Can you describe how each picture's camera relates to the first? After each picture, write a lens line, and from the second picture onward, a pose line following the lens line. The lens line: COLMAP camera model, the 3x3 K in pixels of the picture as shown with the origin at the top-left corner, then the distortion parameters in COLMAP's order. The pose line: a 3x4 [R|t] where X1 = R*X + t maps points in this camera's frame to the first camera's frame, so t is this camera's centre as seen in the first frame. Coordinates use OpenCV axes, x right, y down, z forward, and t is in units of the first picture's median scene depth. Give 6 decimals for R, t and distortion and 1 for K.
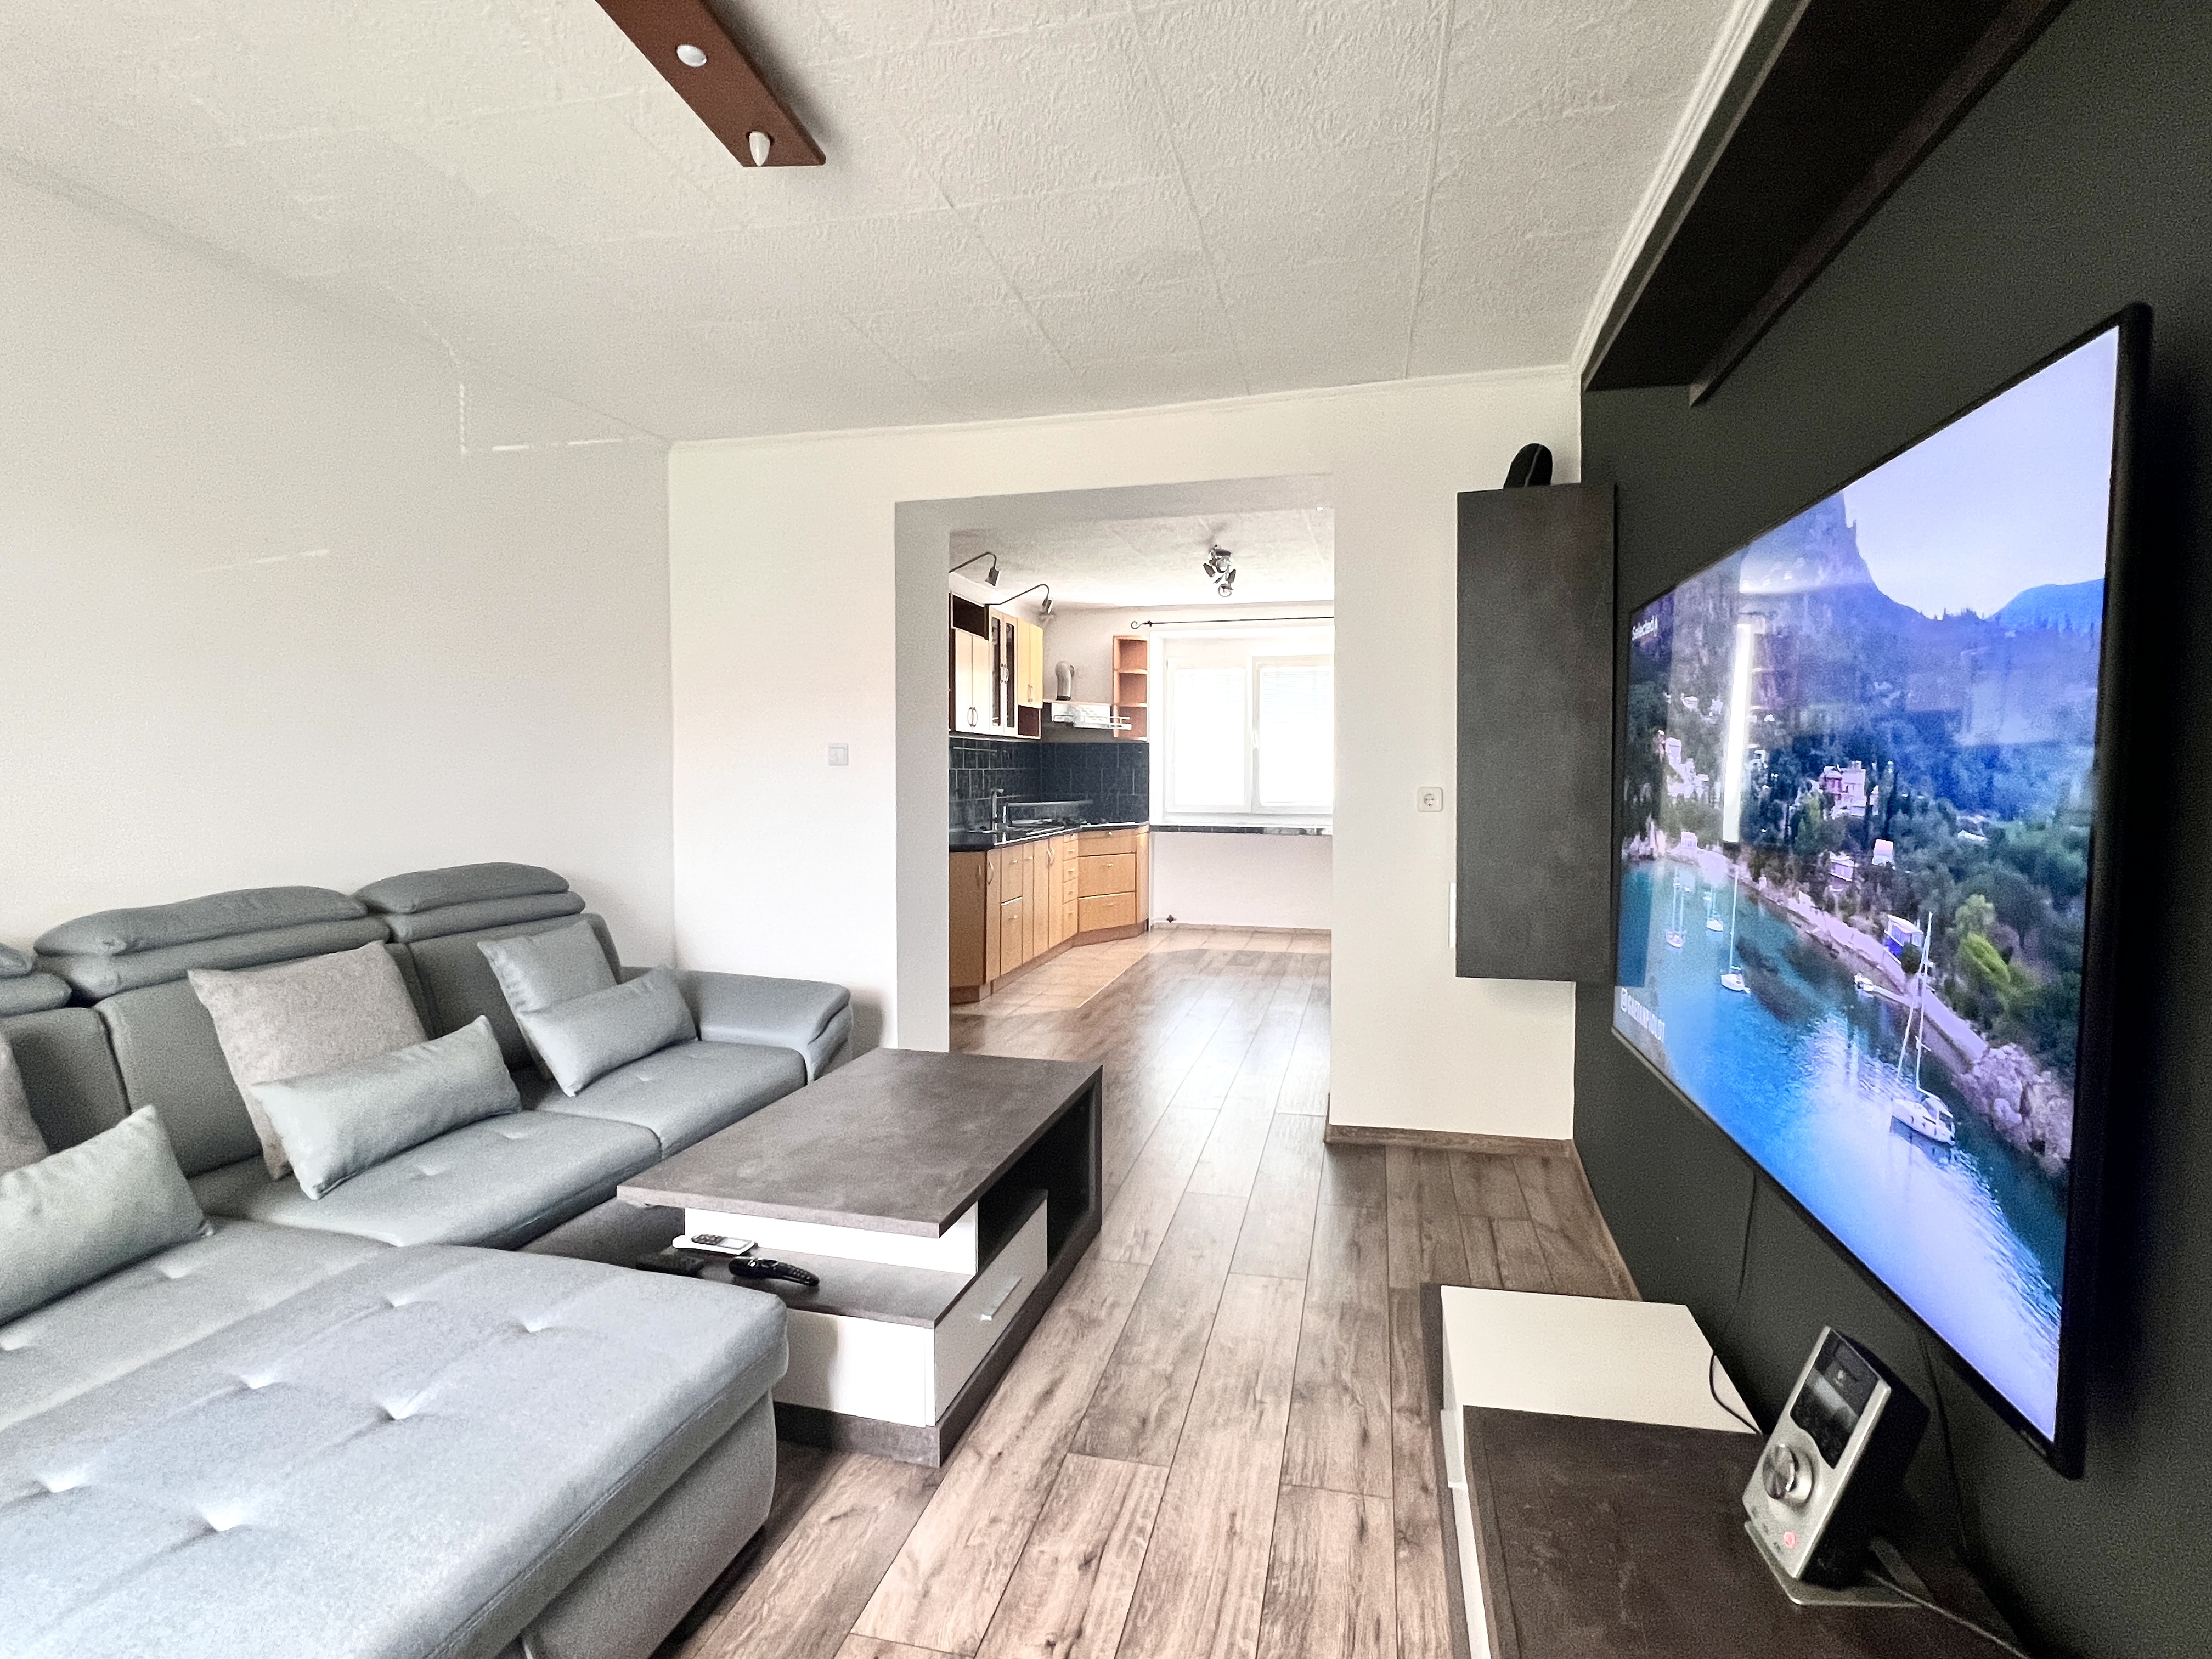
lens RADIAL K [[1087.9, 0, 1101.6], [0, 1087.9, 827.2], [0, 0, 1]] dist [0.000218, 0.000007]
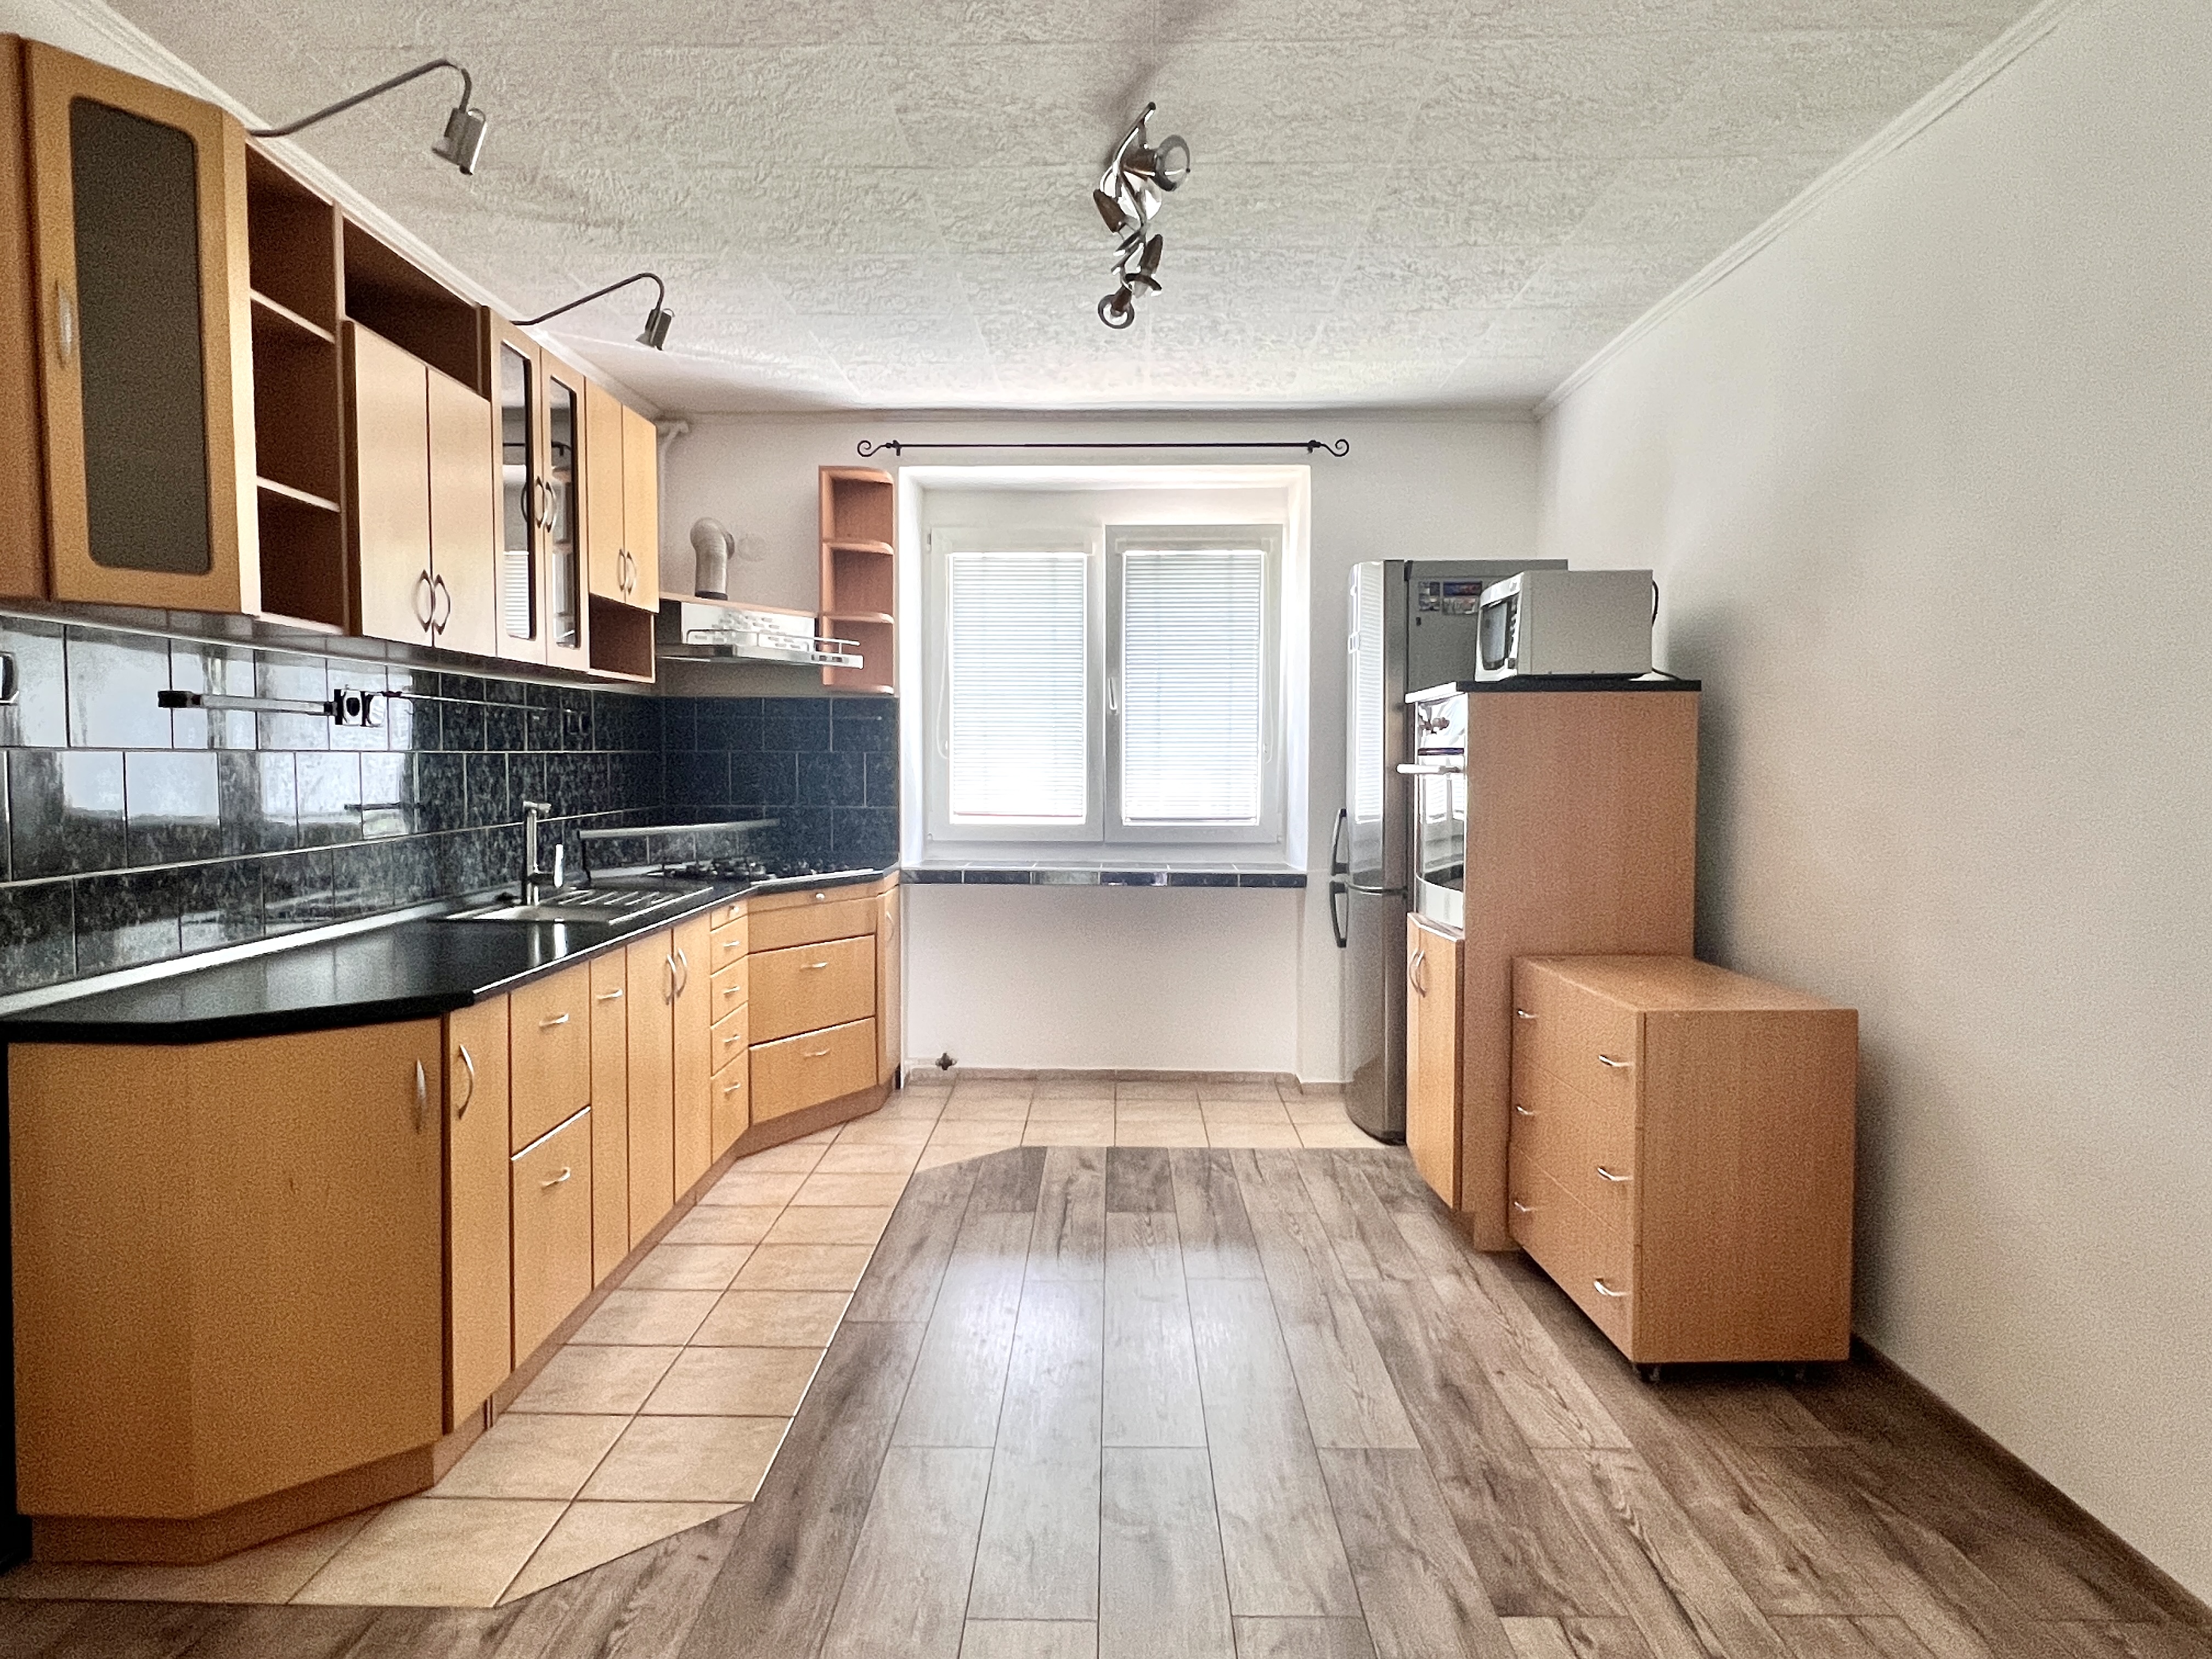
lens RADIAL K [[1355.6, 0, 1099.4], [0, 1355.6, 839.1], [0, 0, 1]] dist [0.001809, 0.001123]
pose [[0.972603, -0.010886, 0.232219, -0.009946], [0.008697, 0.999908, 0.010451, -0.022241], [-0.232311, -0.008145, 0.972607, 0.418180]]
